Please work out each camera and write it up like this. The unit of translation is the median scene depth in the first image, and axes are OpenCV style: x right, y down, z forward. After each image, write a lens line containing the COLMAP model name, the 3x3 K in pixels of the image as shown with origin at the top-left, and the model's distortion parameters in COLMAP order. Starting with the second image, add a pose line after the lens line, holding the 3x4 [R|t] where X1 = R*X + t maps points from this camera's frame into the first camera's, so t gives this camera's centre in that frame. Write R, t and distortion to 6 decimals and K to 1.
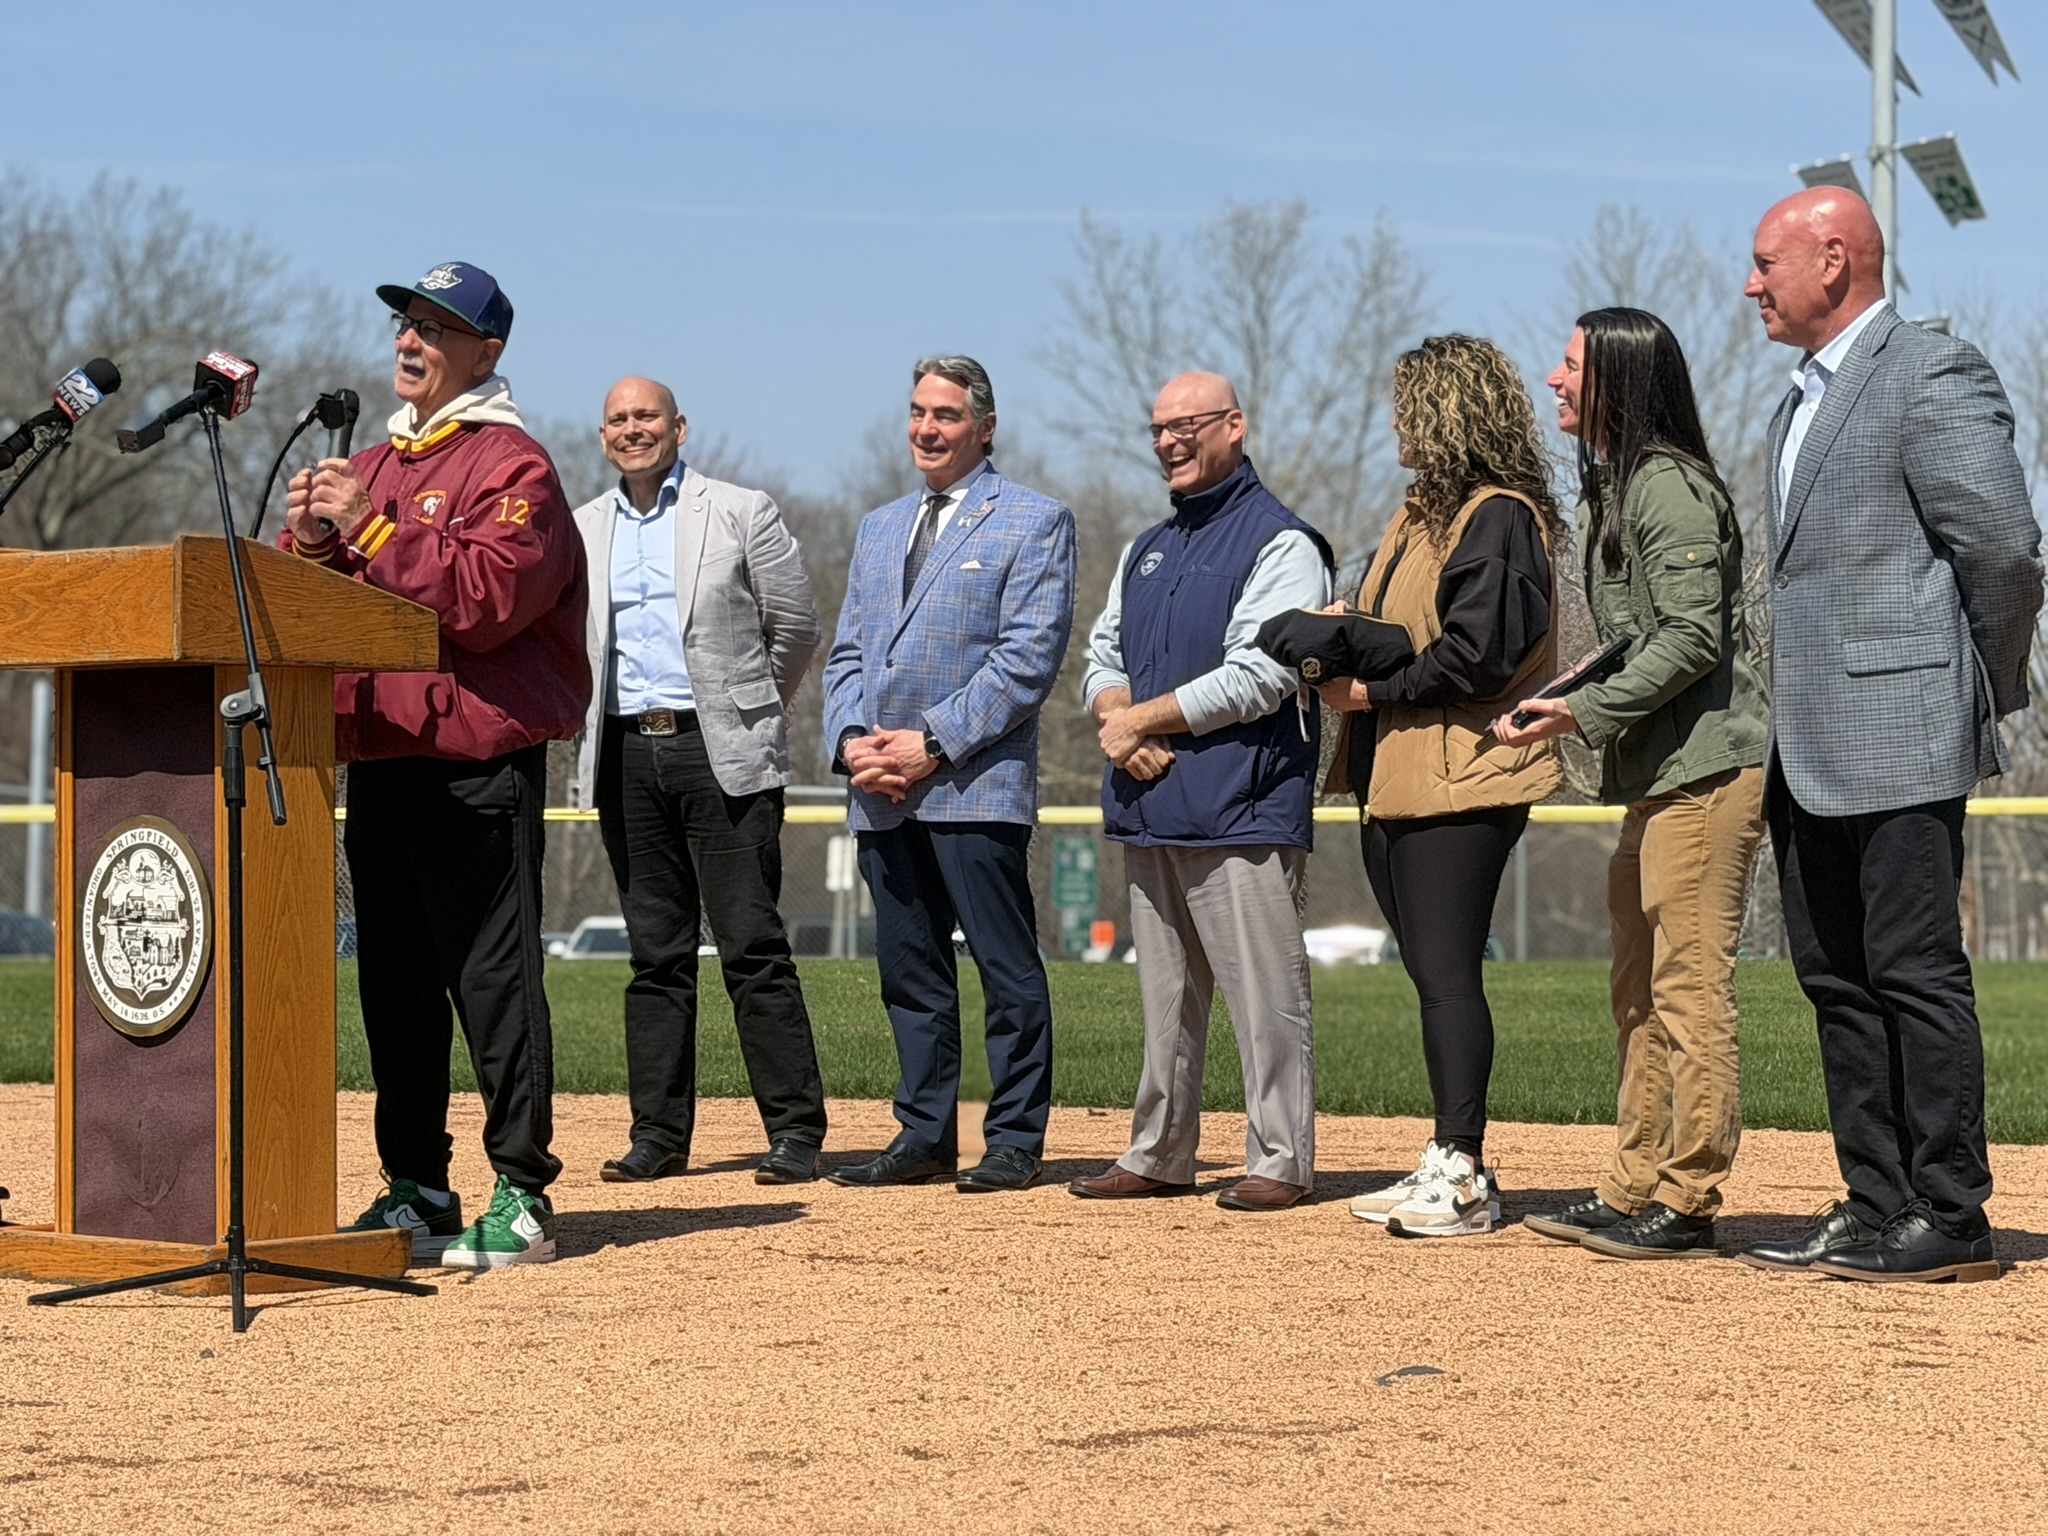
lens RADIAL K [[4846.5, 0, 1017.6], [0, 4846.5, 813.6], [0, 0, 1]] dist [0.165675, 0.000000]
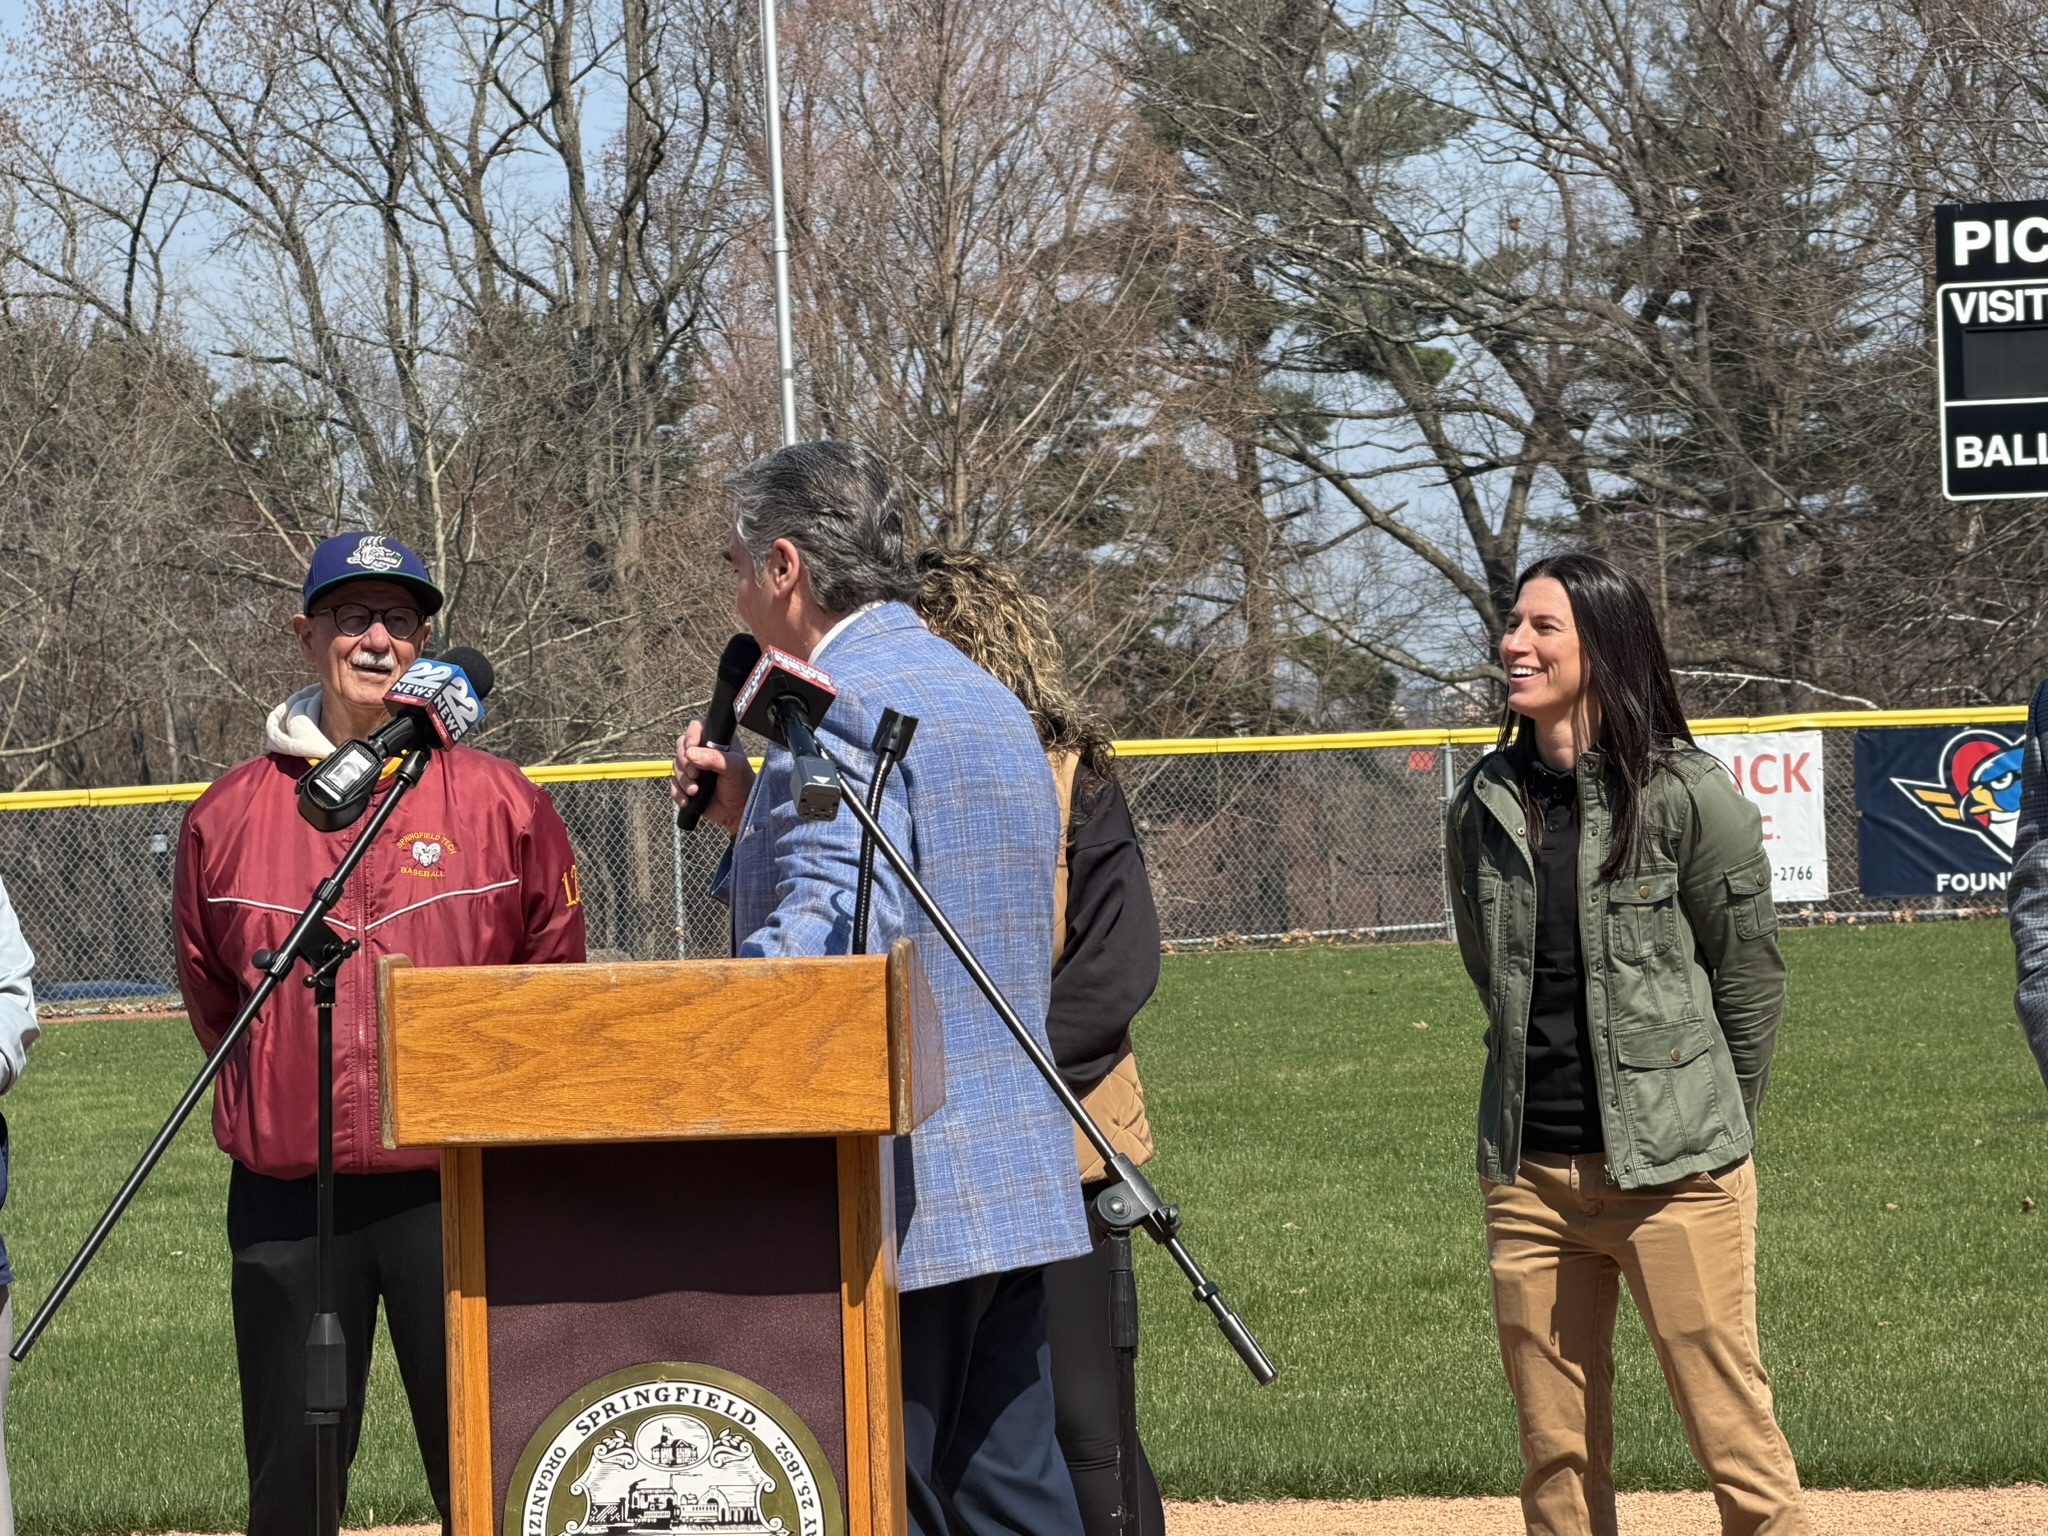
lens RADIAL K [[7097.6, 0, 1004.3], [0, 7097.6, 815.2], [0, 0, 1]] dist [0.256198, 0.000000]
pose [[0.776693, -0.035335, 0.628888, -0.733775], [0.030245, 0.999366, 0.018796, -0.088415], [-0.629153, 0.004422, 0.777269, 0.235756]]
